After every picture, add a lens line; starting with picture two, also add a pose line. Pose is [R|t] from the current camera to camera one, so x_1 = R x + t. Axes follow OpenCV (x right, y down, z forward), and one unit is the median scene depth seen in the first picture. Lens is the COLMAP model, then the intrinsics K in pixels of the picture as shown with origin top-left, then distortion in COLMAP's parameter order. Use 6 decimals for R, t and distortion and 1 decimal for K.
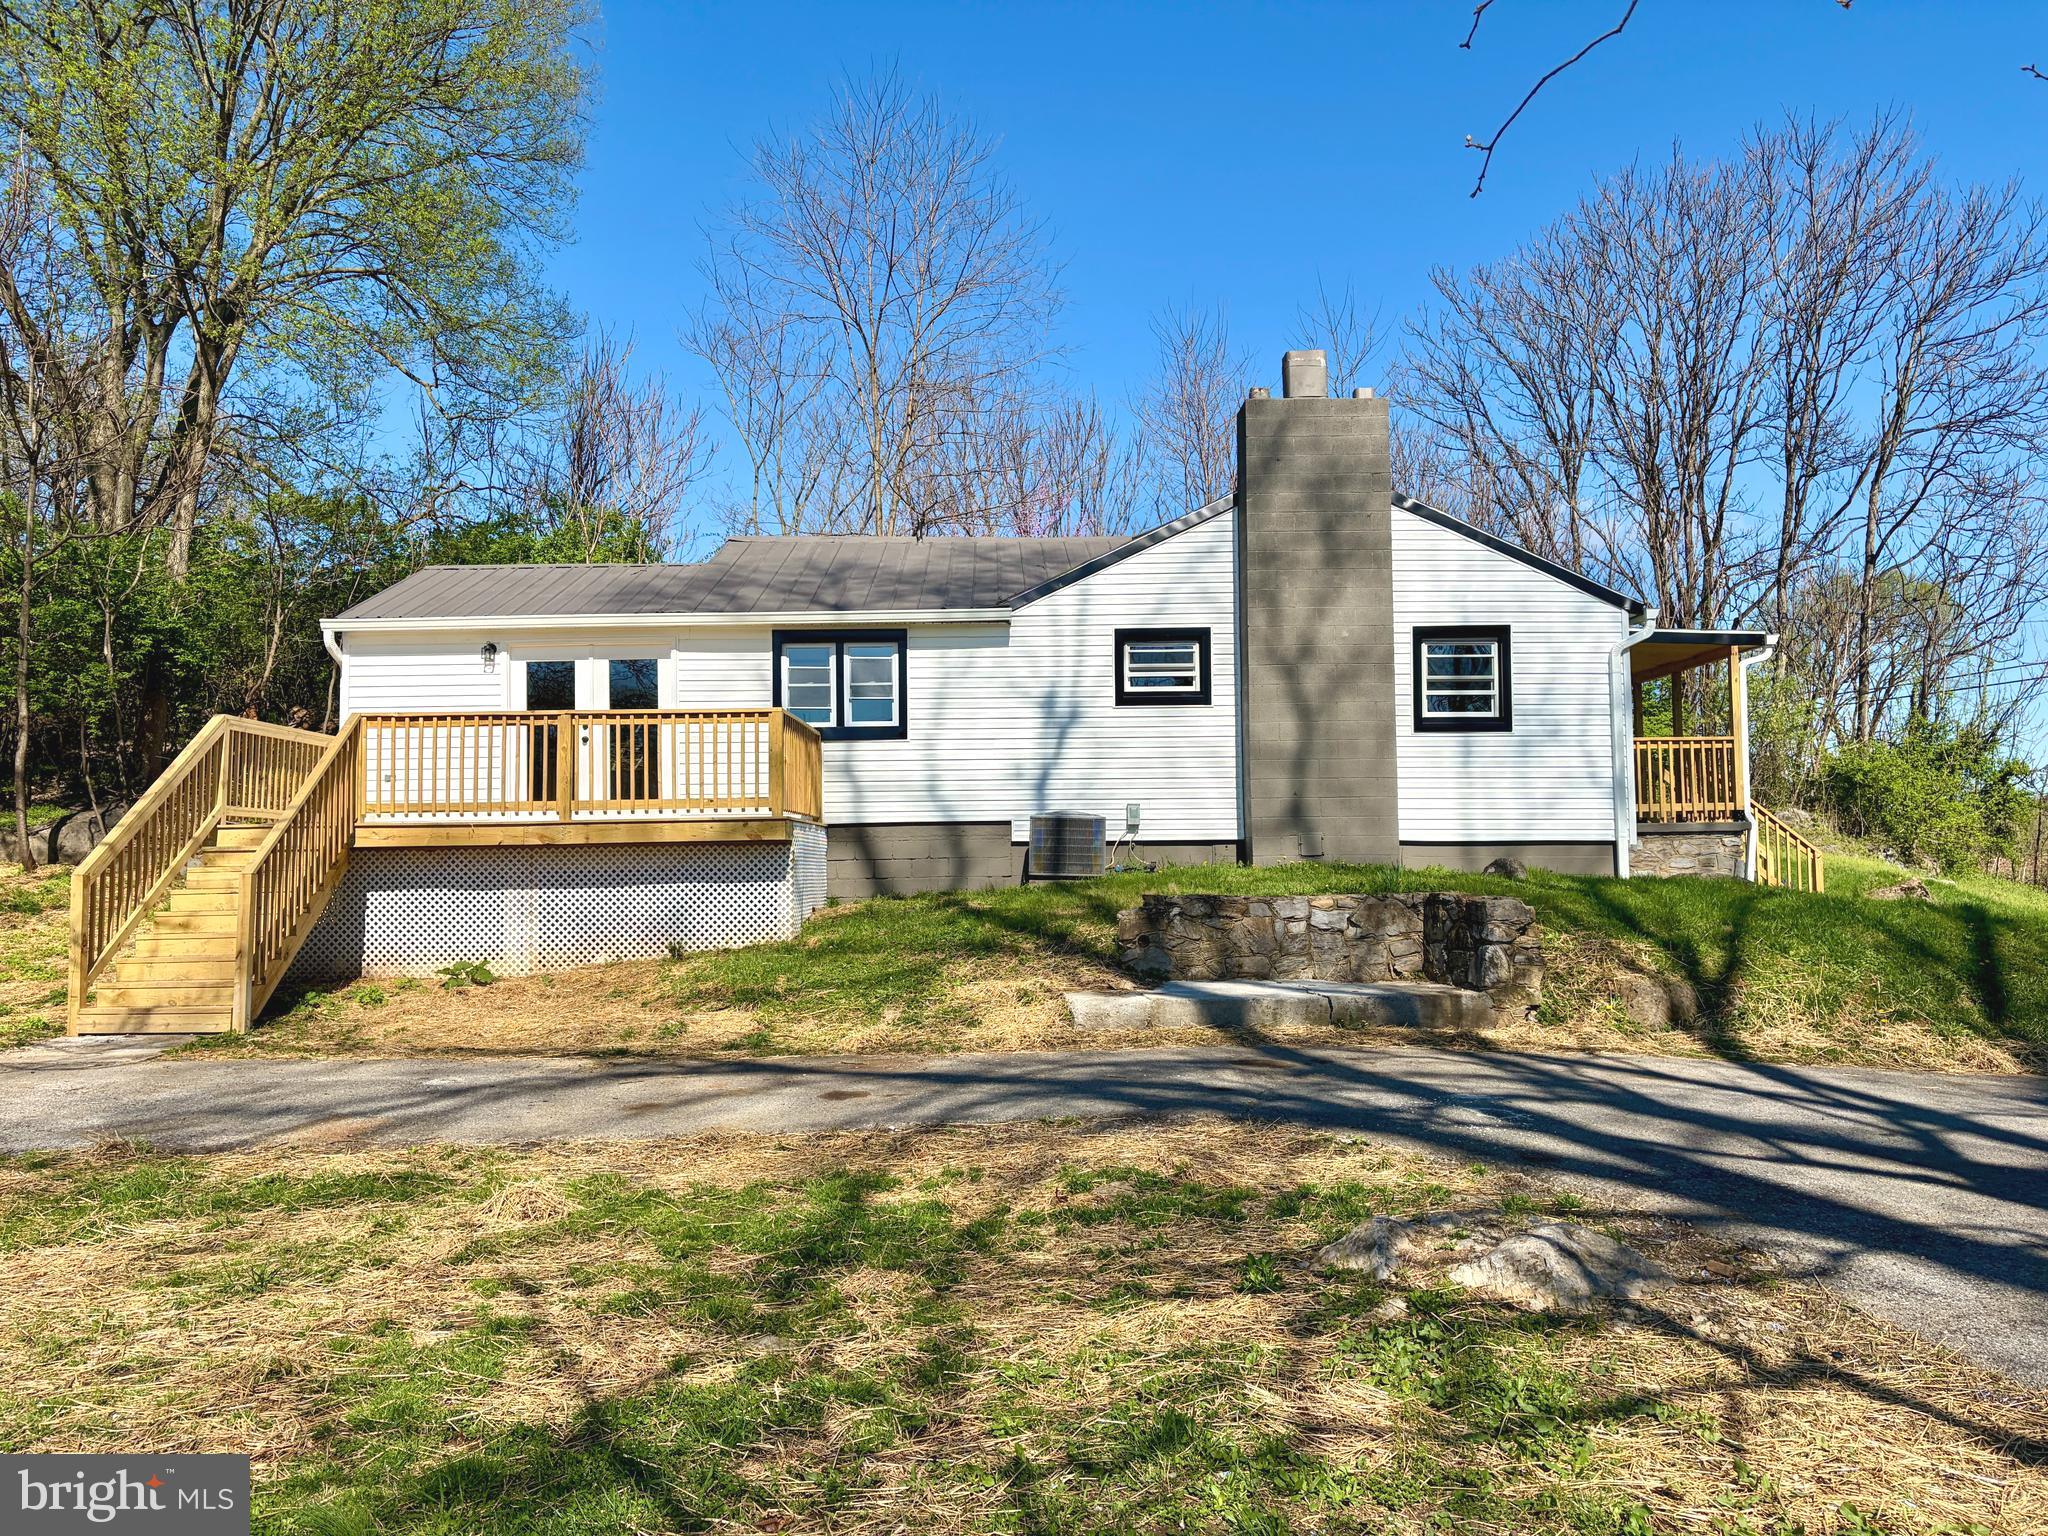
lens RADIAL K [[1542.9, 0, 1020.3], [0, 1542.9, 782.7], [0, 0, 1]] dist [0.065164, -0.089768]
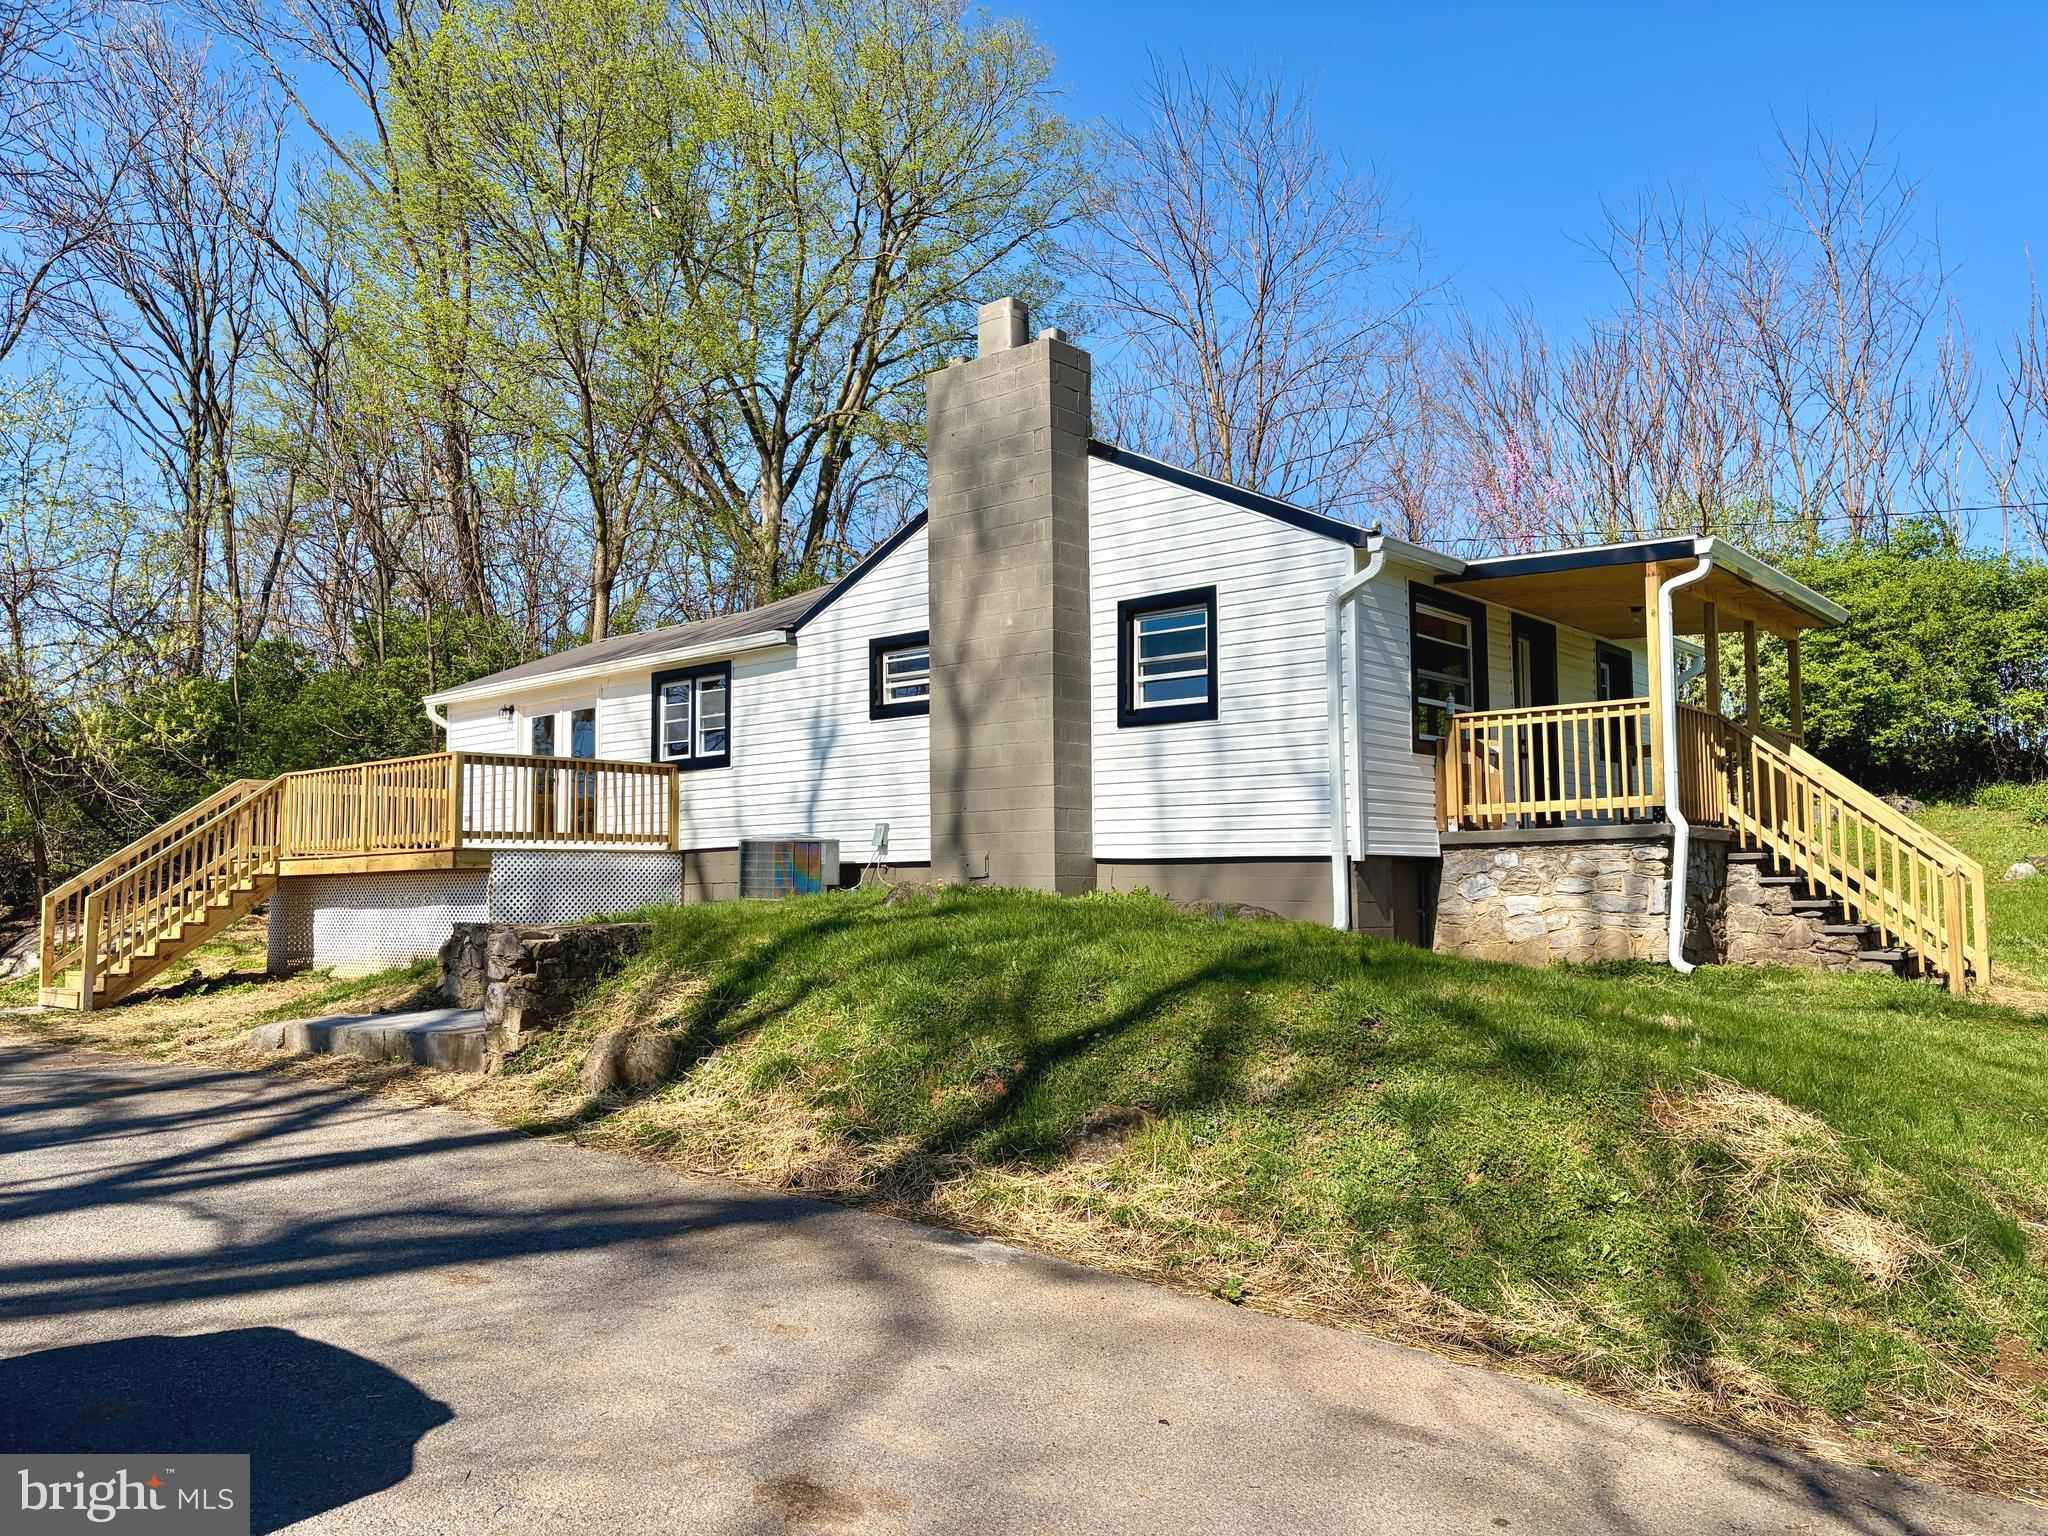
lens RADIAL K [[1542.9, 0, 1020.3], [0, 1542.9, 782.7], [0, 0, 1]] dist [0.065164, -0.089768]
pose [[0.760490, -0.042001, -0.647990, 0.745275], [0.042820, 0.998978, -0.014498, 0.006125], [0.647936, -0.016721, 0.761511, 0.334154]]
